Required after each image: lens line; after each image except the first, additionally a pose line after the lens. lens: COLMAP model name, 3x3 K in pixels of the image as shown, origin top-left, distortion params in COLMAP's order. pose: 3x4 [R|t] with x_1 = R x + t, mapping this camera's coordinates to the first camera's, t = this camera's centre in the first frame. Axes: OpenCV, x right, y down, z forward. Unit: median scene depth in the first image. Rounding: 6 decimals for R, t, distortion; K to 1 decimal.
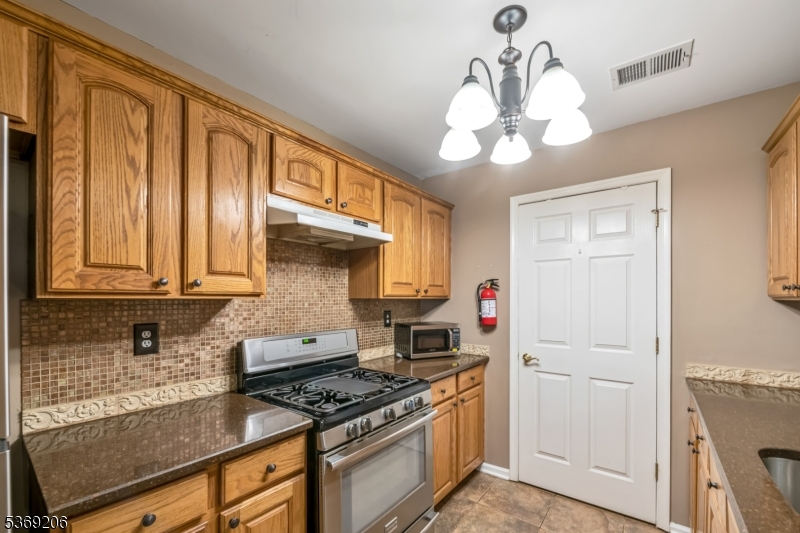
lens RADIAL K [[327.9, 0, 402.0], [0, 327.9, 299.6], [0, 0, 1]] dist [-0.000054, -0.003190]
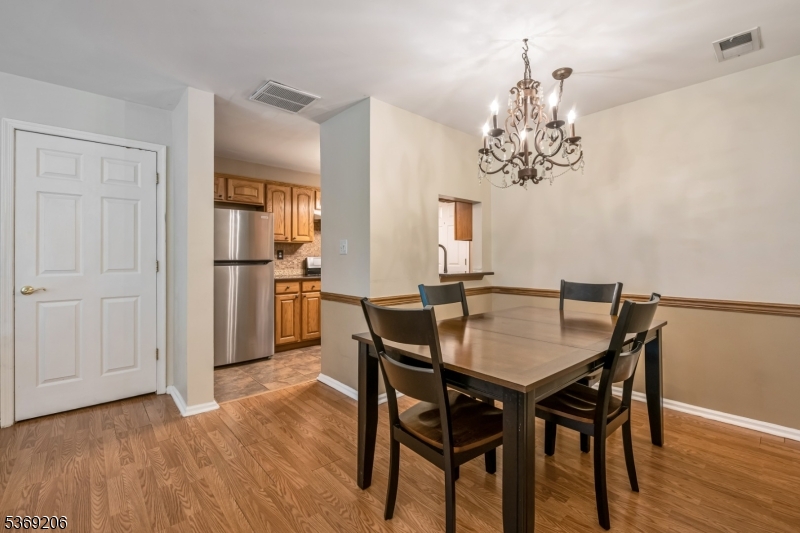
lens RADIAL K [[361.6, 0, 411.4], [0, 361.6, 256.4], [0, 0, 1]] dist [0.002097, -0.001235]
pose [[0.984532, 0.000316, -0.175206, 1.028056], [0.000034, 0.999998, 0.001993, 0.109969], [0.175206, -0.001968, 0.984530, -2.078359]]
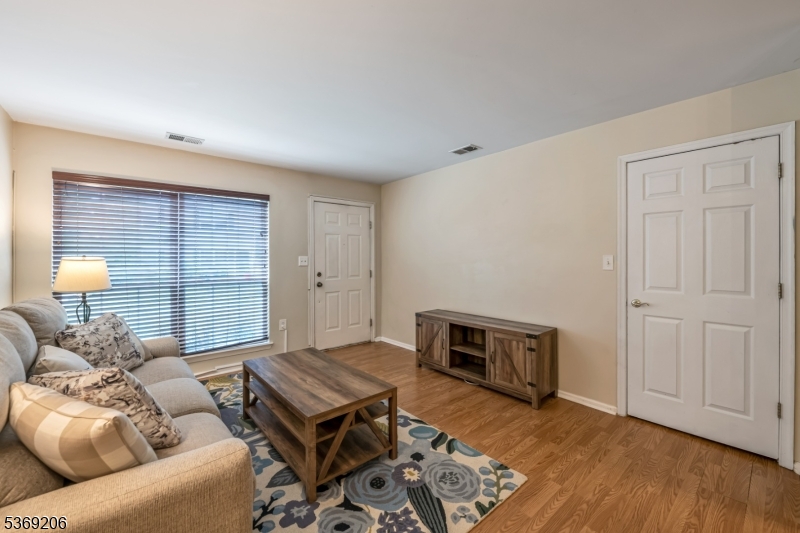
lens RADIAL K [[327.9, 0, 403.5], [0, 327.9, 257.3], [0, 0, 1]] dist [-0.000054, -0.003190]
pose [[-0.204529, 0.004314, -0.978851, 0.905021], [0.002323, 0.999990, 0.003922, 0.029725], [0.978858, -0.001471, -0.204537, -1.613959]]
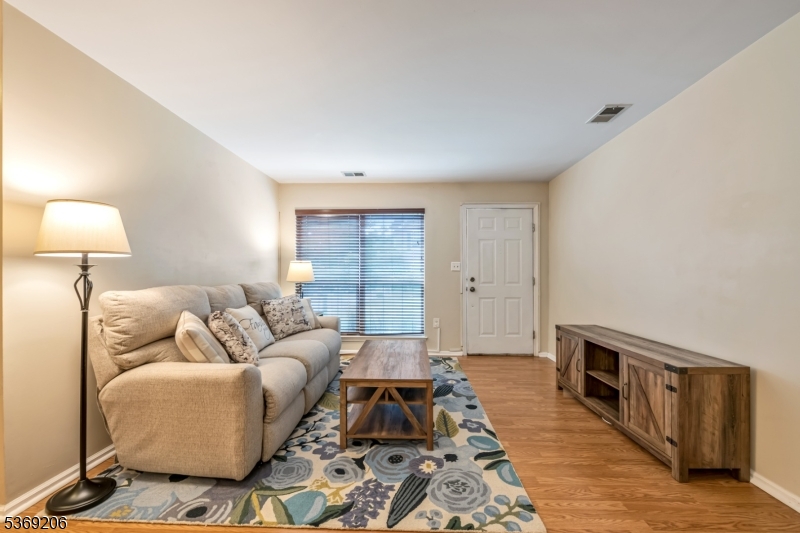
lens RADIAL K [[327.9, 0, 403.3], [0, 327.9, 273.7], [0, 0, 1]] dist [-0.000054, -0.003190]
pose [[-0.813923, 0.001728, -0.580970, 0.496733], [-0.000378, 0.999994, 0.003505, 0.122071], [0.580973, 0.003072, -0.813917, -0.922893]]
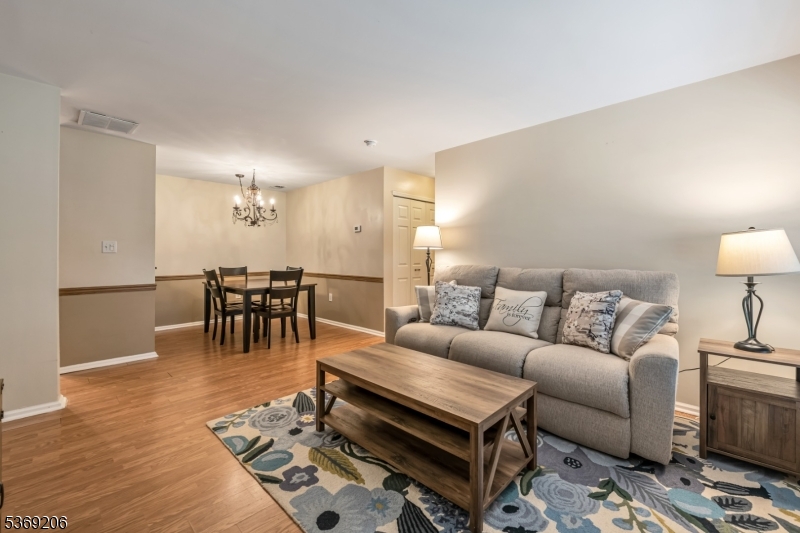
lens RADIAL K [[327.9, 0, 399.3], [0, 327.9, 261.0], [0, 0, 1]] dist [-0.000054, -0.003190]
pose [[0.120977, -0.009821, 0.992607, -1.599534], [-0.001365, 0.999948, 0.010060, 0.134850], [-0.992654, -0.002572, 0.120957, -2.389166]]
